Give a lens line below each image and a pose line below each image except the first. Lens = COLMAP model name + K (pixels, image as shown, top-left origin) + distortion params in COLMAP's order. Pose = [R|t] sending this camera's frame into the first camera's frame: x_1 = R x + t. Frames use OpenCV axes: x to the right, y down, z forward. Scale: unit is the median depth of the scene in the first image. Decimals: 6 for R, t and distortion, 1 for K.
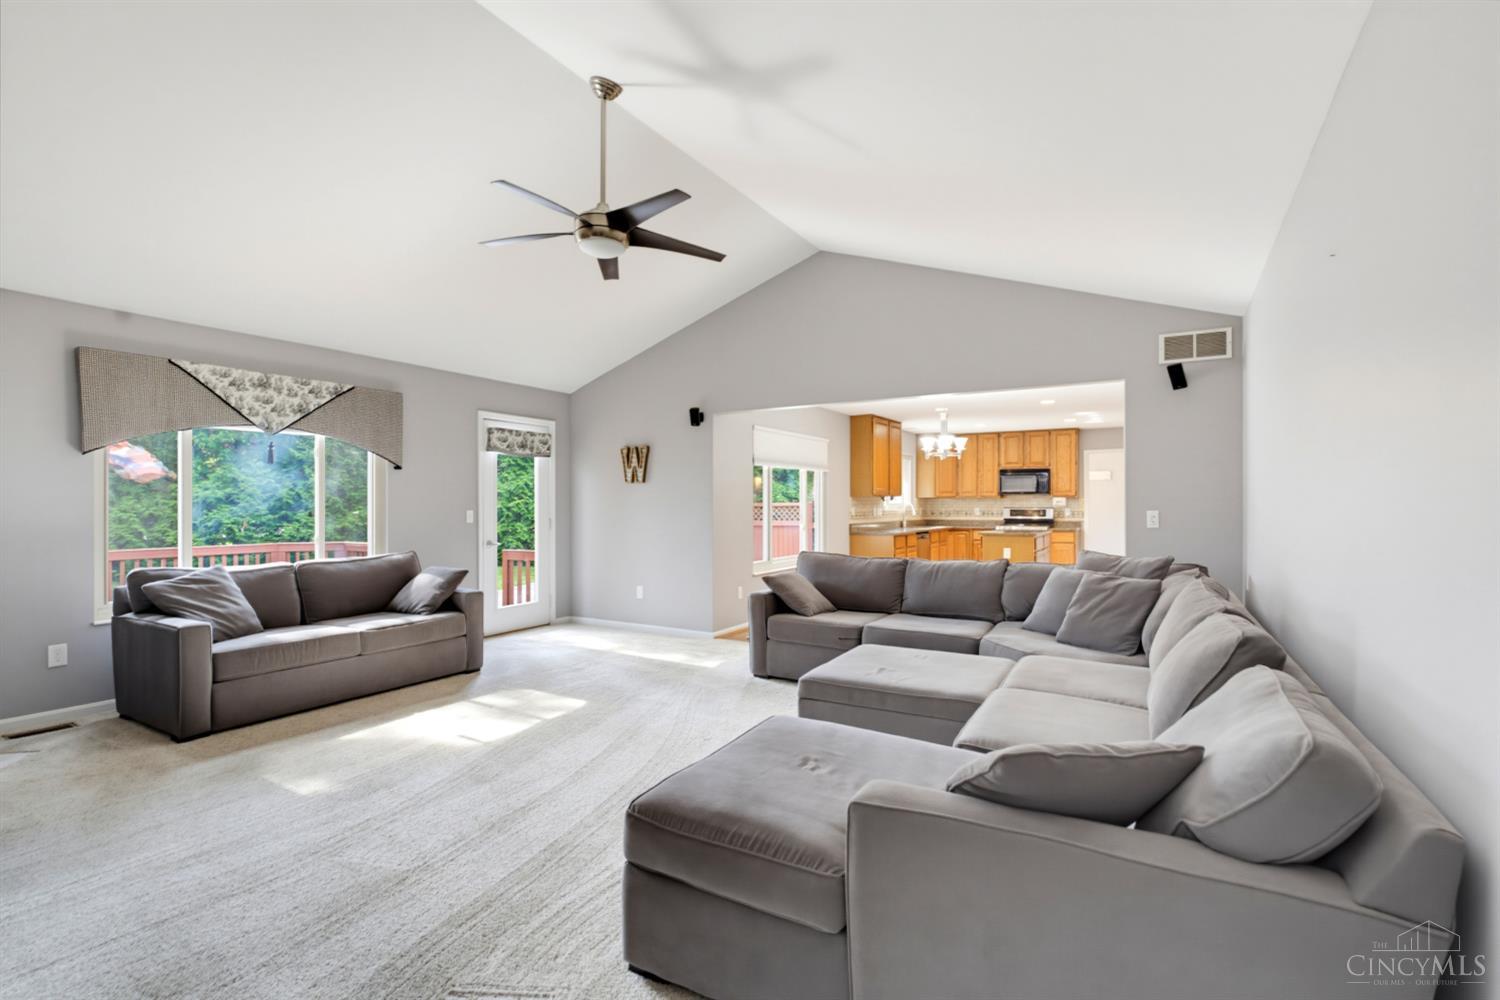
lens RADIAL K [[703.1, 0, 750.2], [0, 703.1, 503.0], [0, 0, 1]] dist [-0.011442, 0.000214]
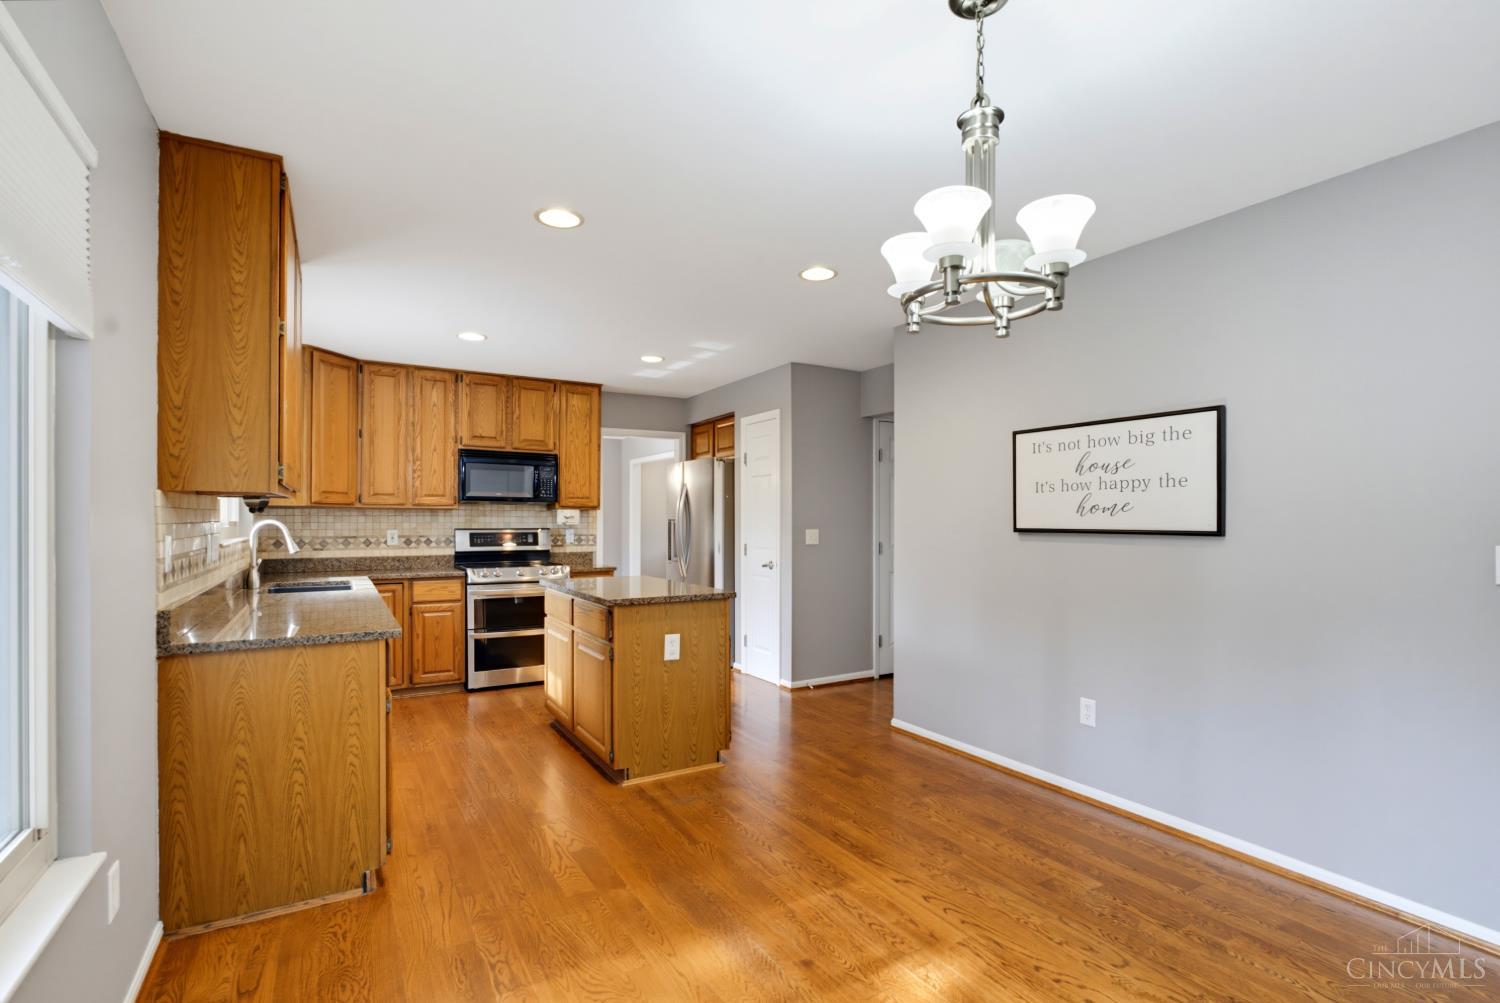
lens RADIAL K [[703.1, 0, 765.6], [0, 703.1, 522.4], [0, 0, 1]] dist [-0.011442, 0.000214]
pose [[0.470207, -0.002200, 0.882553, 0.034739], [-0.001498, 0.999993, 0.003290, -0.000005], [-0.882555, -0.002869, 0.470201, 0.603345]]
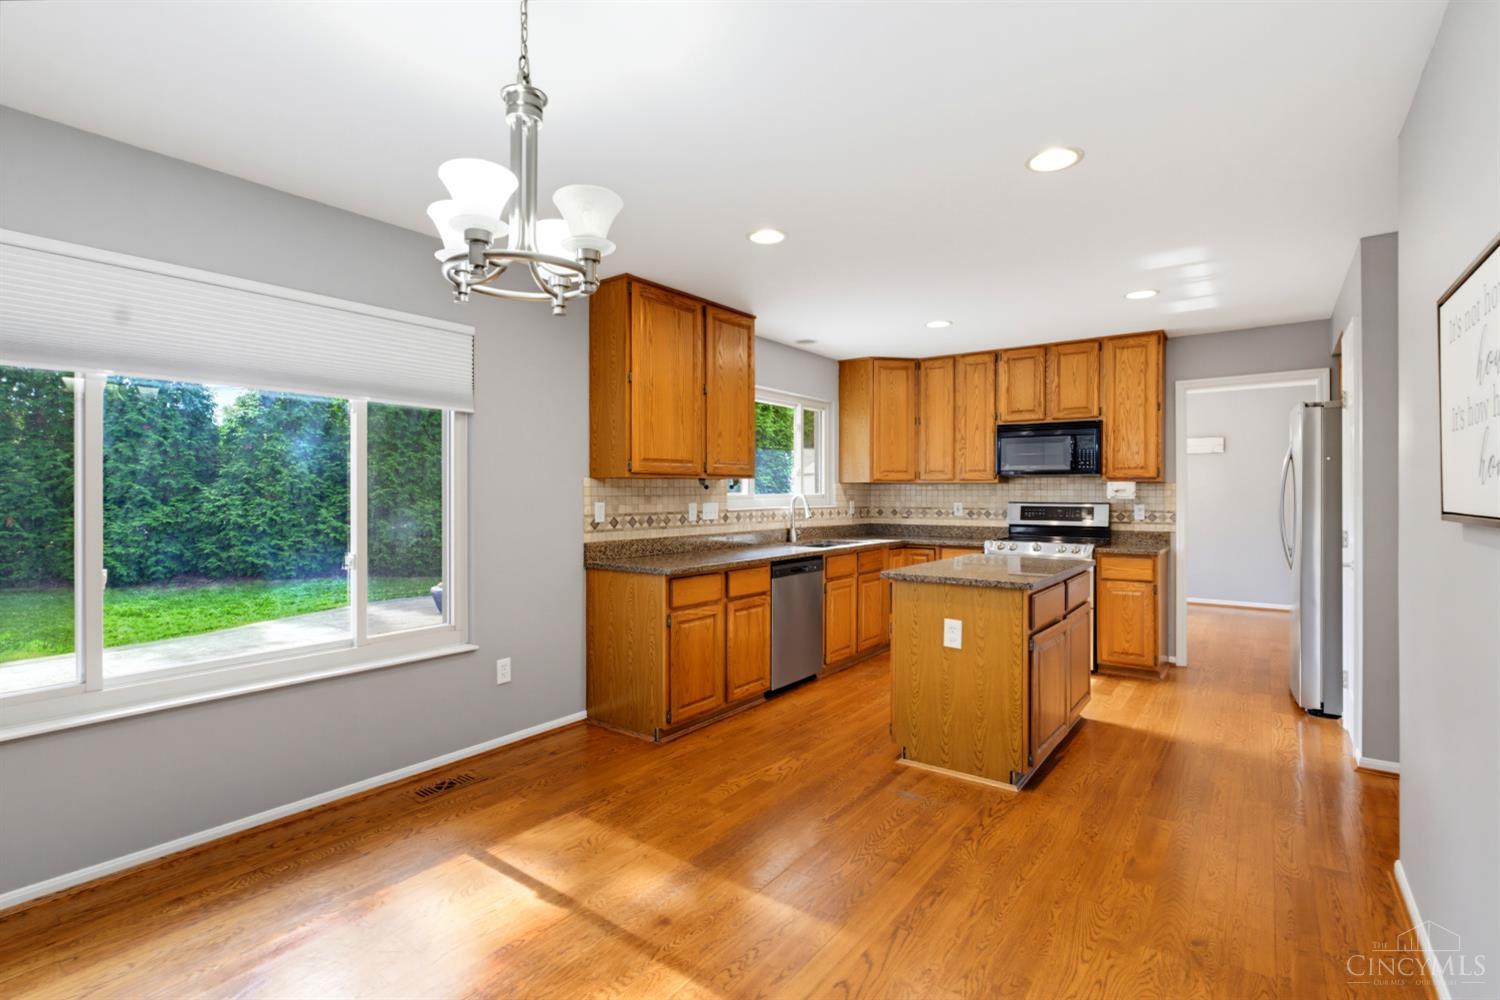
lens RADIAL K [[703.1, 0, 752.8], [0, 703.1, 498.2], [0, 0, 1]] dist [-0.011442, 0.000214]
pose [[0.995049, 0.001160, -0.099379, 0.237047], [-0.000346, 0.999966, 0.008201, -0.000552], [0.099386, -0.008126, 0.995016, 0.497754]]
